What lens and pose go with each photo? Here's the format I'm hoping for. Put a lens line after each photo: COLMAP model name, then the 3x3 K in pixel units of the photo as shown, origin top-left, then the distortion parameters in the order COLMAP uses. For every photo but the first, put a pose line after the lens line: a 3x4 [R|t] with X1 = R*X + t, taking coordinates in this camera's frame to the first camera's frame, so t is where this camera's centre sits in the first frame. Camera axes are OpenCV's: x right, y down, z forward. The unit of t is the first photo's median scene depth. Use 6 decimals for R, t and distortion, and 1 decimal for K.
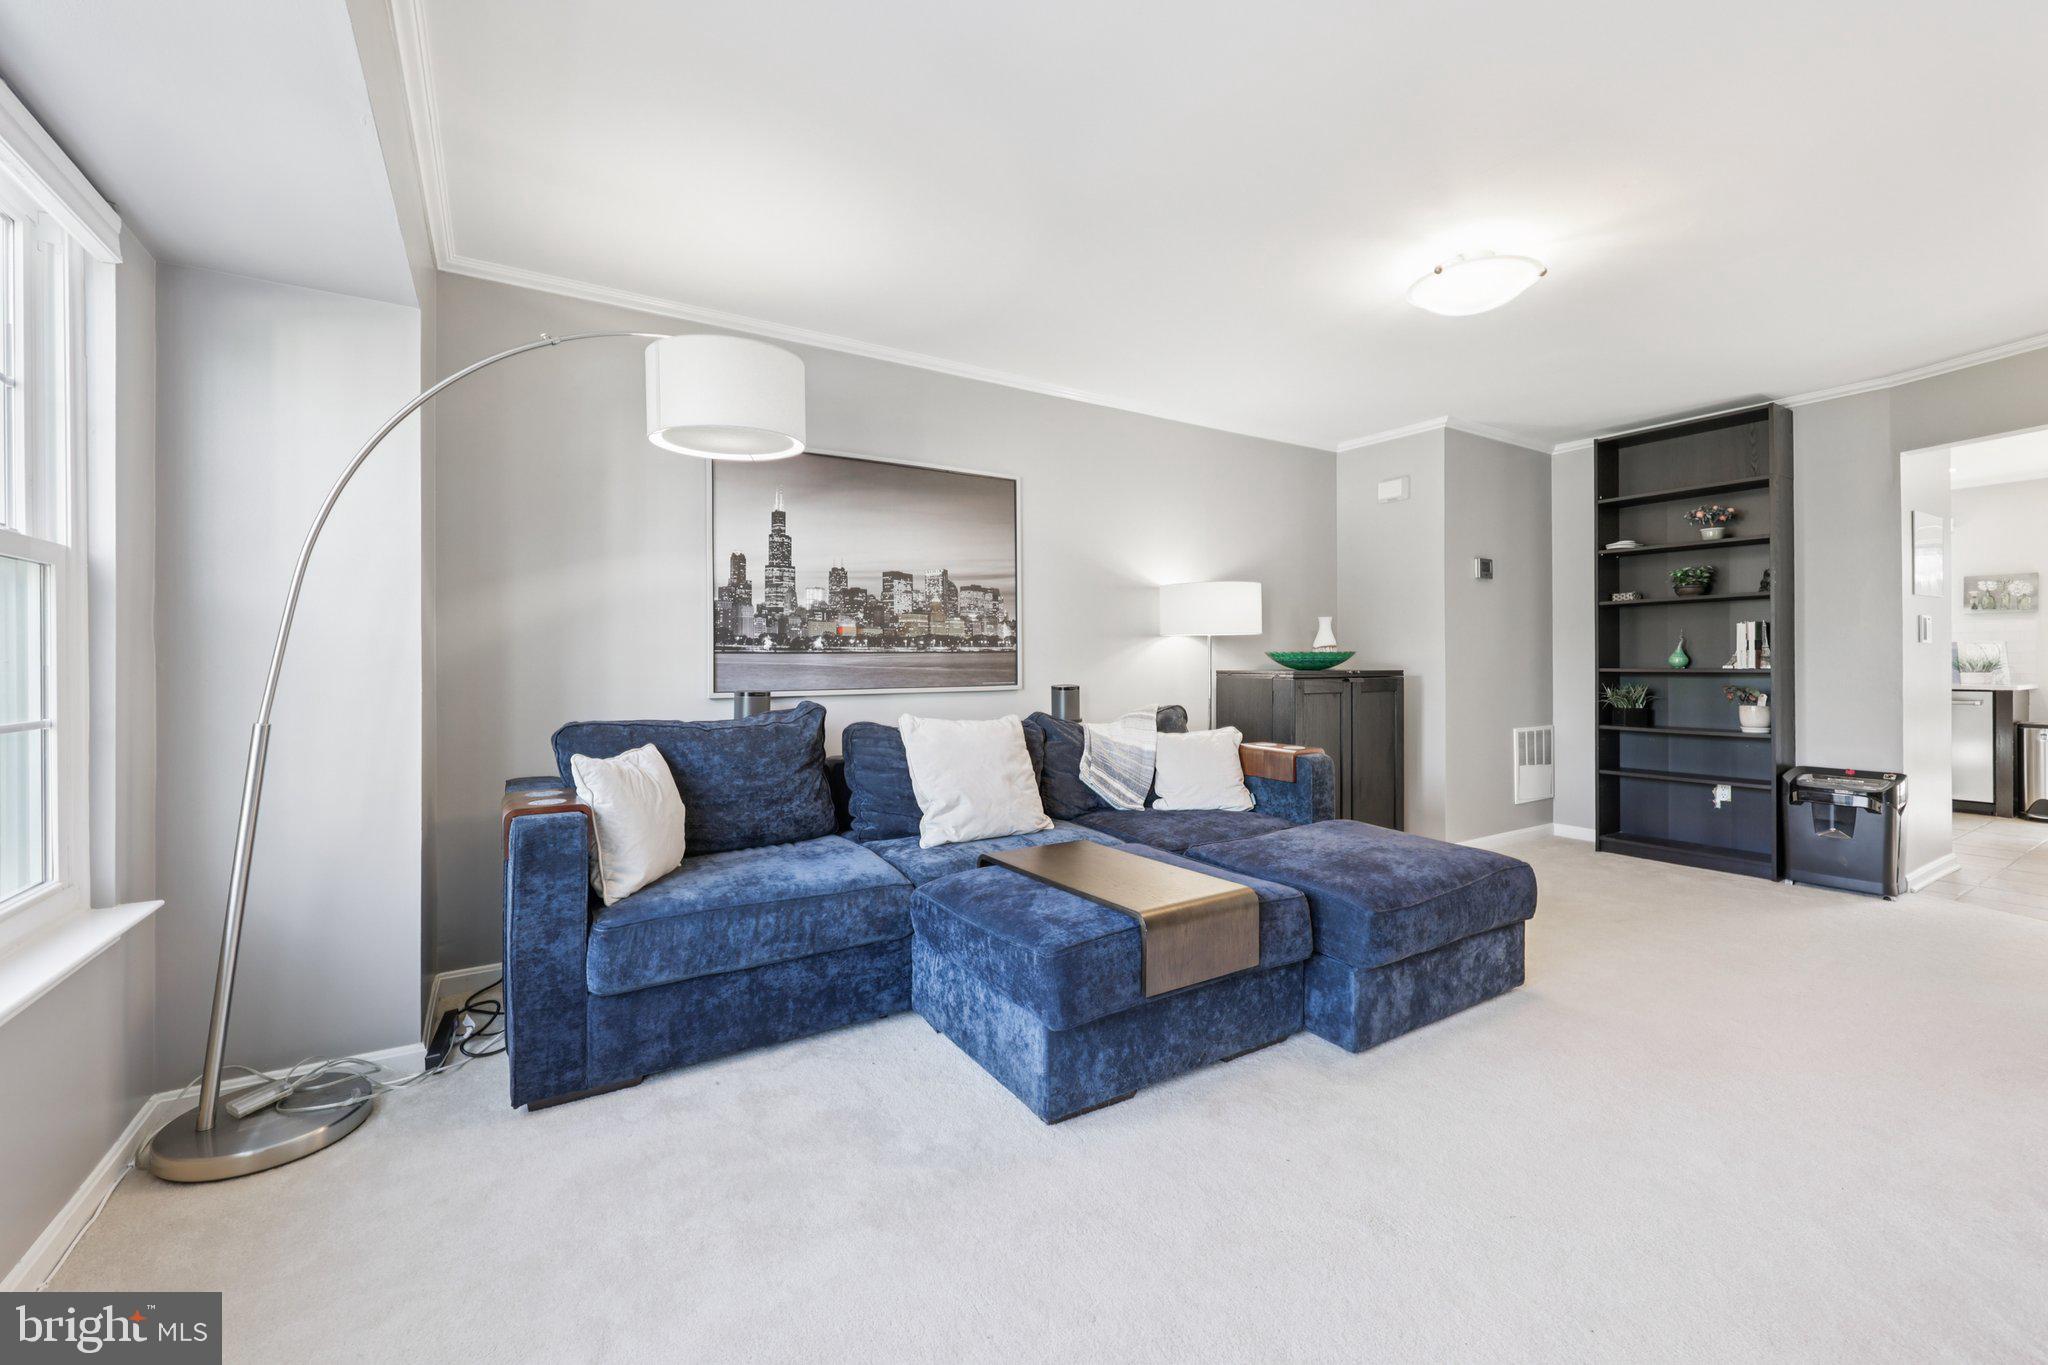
lens RADIAL K [[831.5, 0, 1052.7], [0, 831.5, 656.0], [0, 0, 1]] dist [-0.000979, 0.000540]
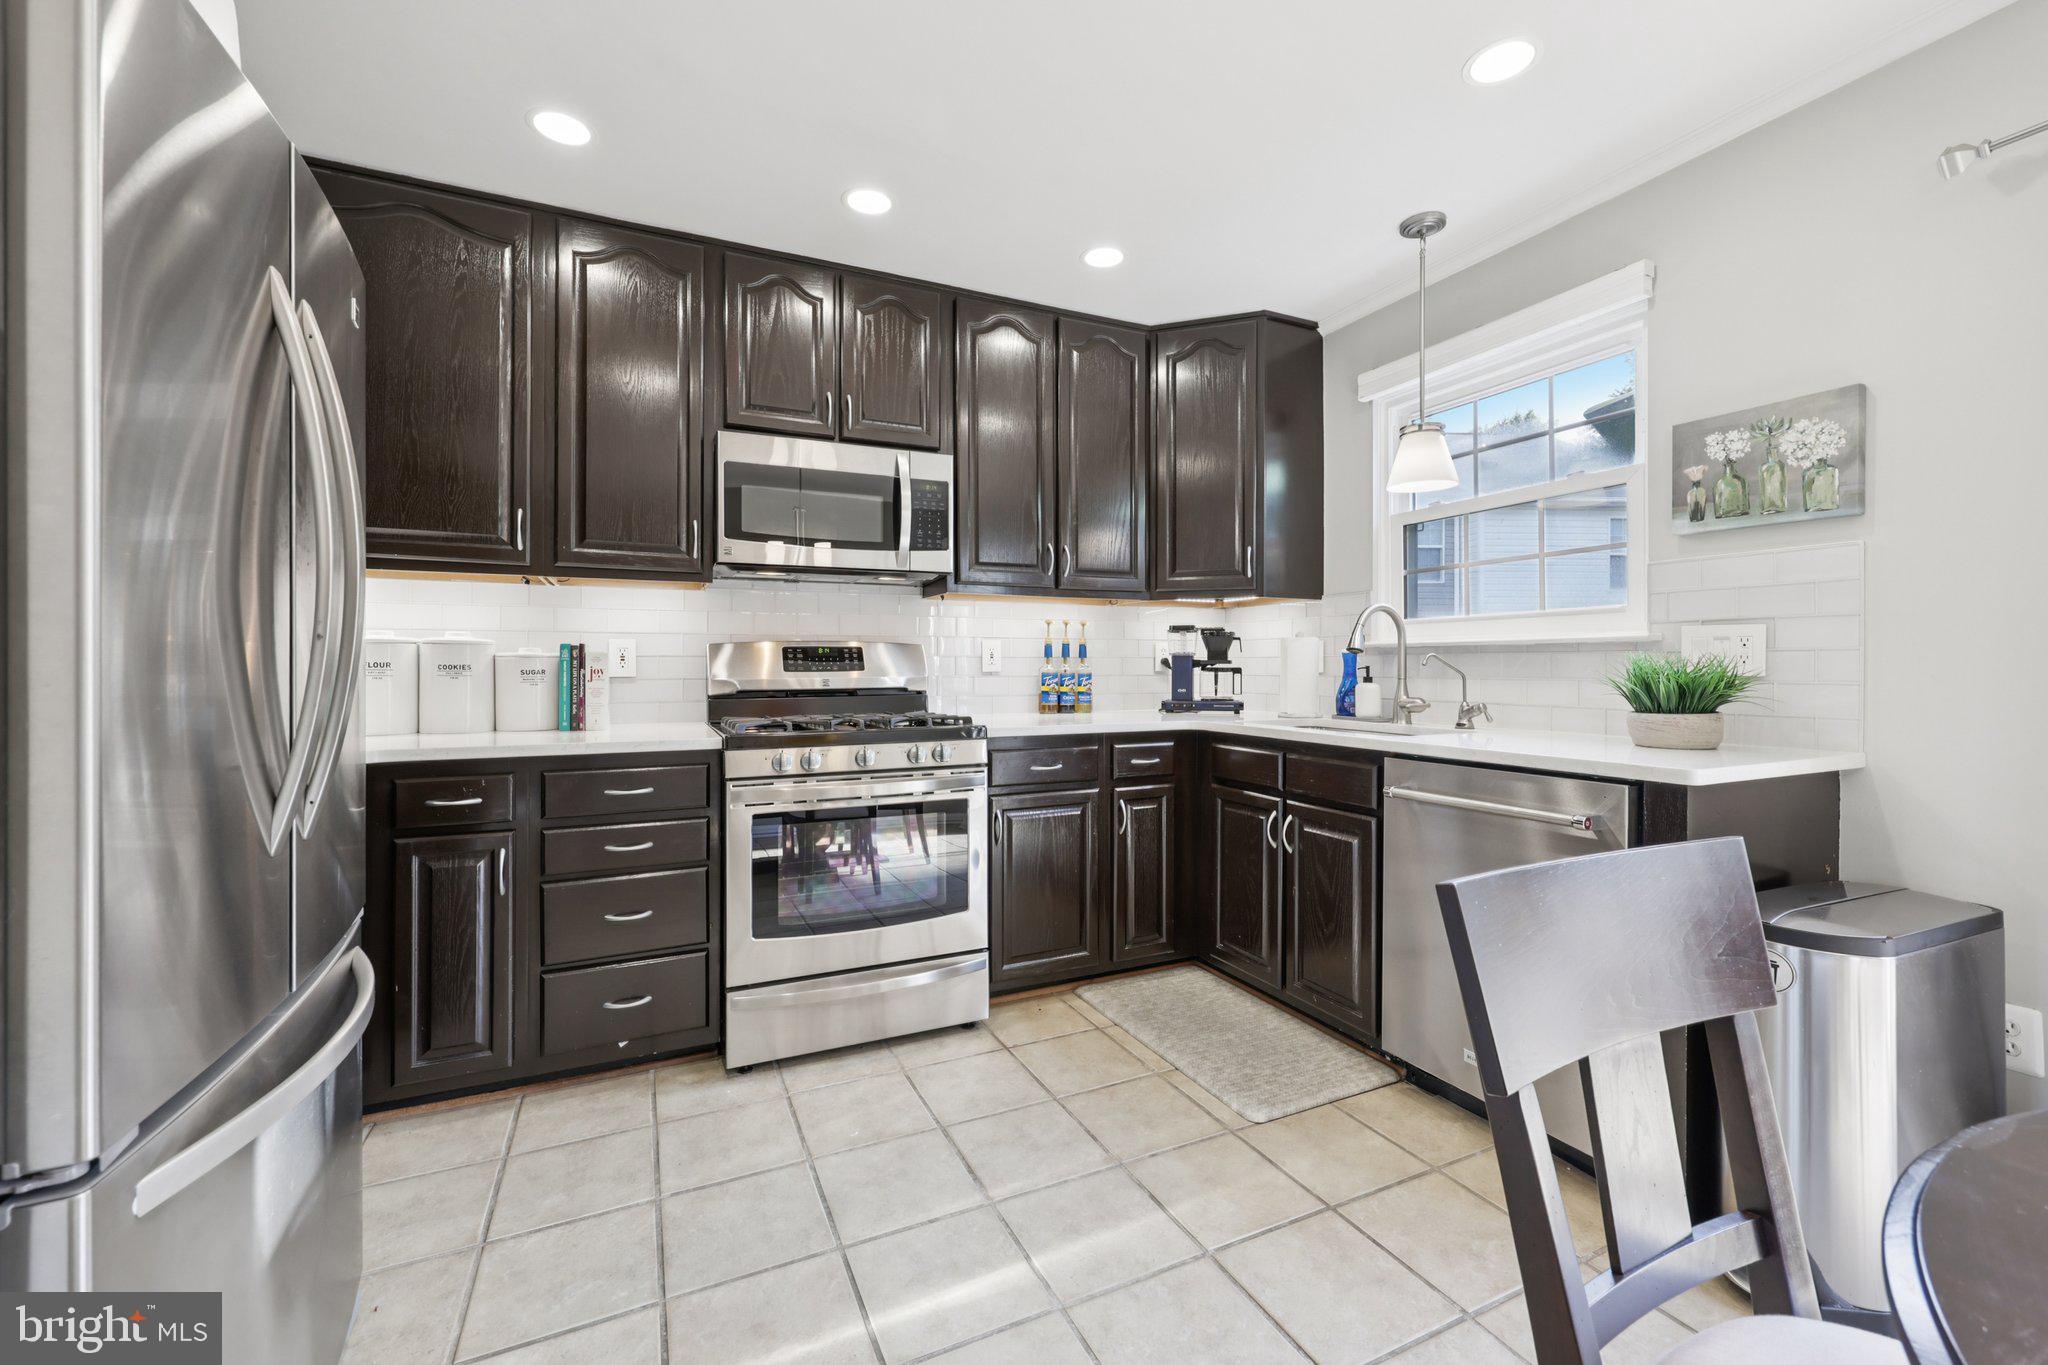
lens RADIAL K [[831.5, 0, 1030.6], [0, 831.5, 666.7], [0, 0, 1]] dist [-0.000979, 0.000540]
pose [[0.990462, 0.000423, -0.137788, 0.909602], [0.000295, 0.999986, 0.005194, 0.000307], [0.137789, -0.005185, 0.990448, 0.647194]]
